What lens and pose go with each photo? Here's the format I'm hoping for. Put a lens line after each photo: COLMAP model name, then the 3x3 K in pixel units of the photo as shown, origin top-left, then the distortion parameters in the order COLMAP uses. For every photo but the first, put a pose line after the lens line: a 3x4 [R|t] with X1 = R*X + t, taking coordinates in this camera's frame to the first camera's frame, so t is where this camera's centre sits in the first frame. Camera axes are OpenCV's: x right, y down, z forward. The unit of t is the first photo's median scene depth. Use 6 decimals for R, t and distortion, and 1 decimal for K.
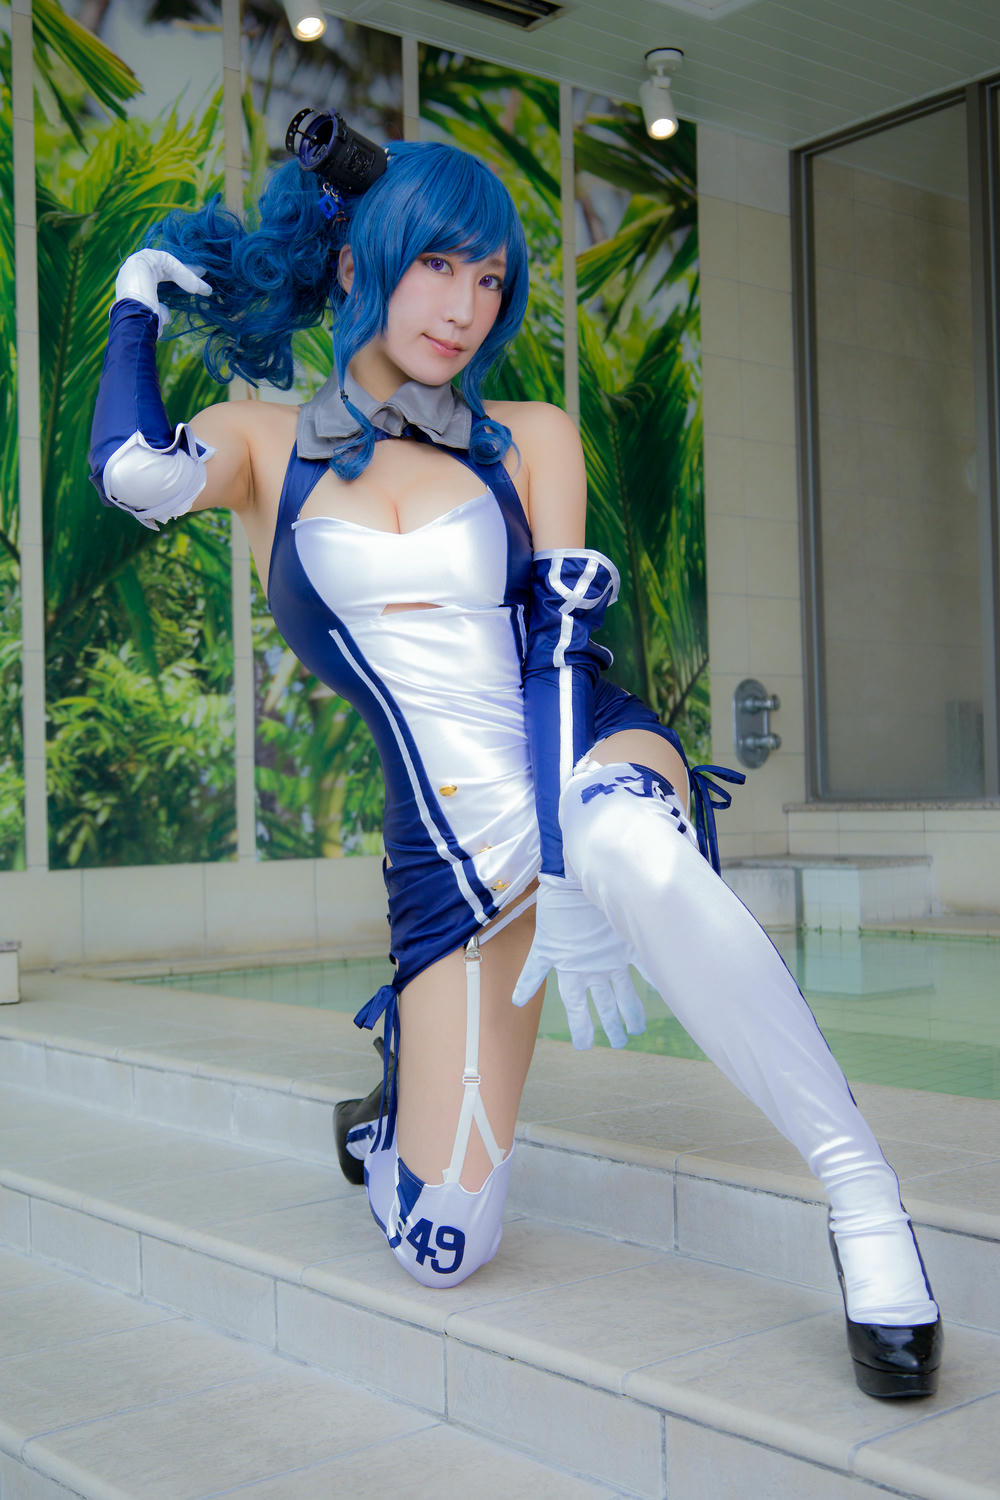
lens RADIAL K [[1979.7, 0, 533.9], [0, 1979.7, 743.3], [0, 0, 1]] dist [0.012750, 0.154869]
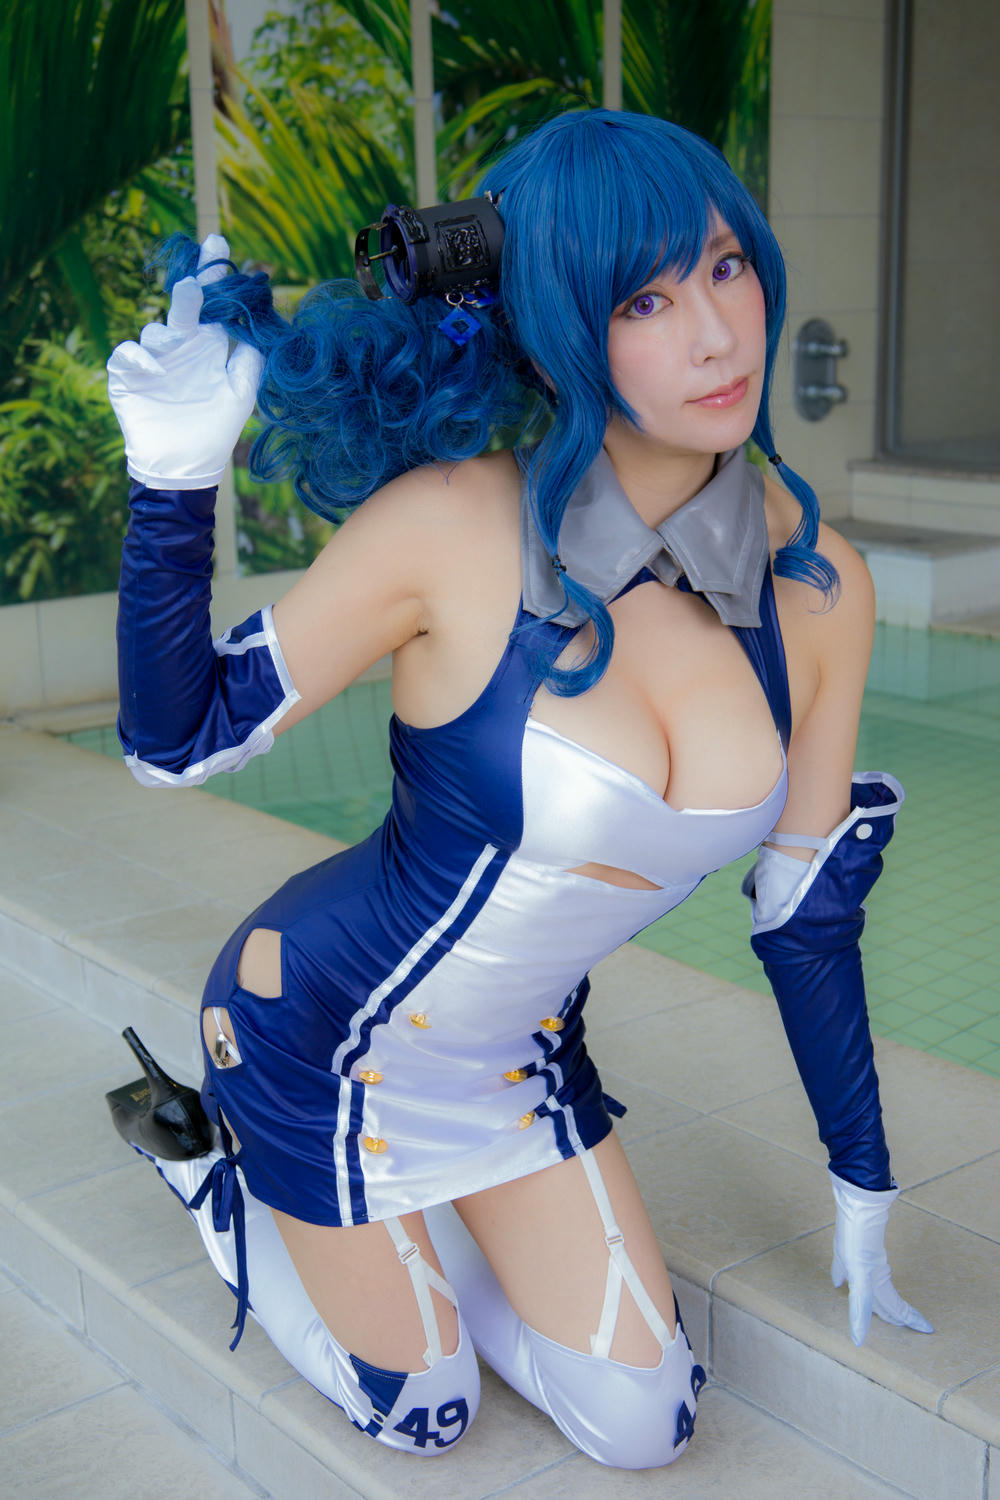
lens RADIAL K [[1980.2, 0, 455.2], [0, 1980.2, 792.6], [0, 0, 1]] dist [0.018059, 0.009867]
pose [[0.998617, 0.012712, -0.051017, 0.000720], [0.001930, 0.960815, 0.277184, -0.093610], [0.052542, -0.276899, 0.959461, 0.146230]]
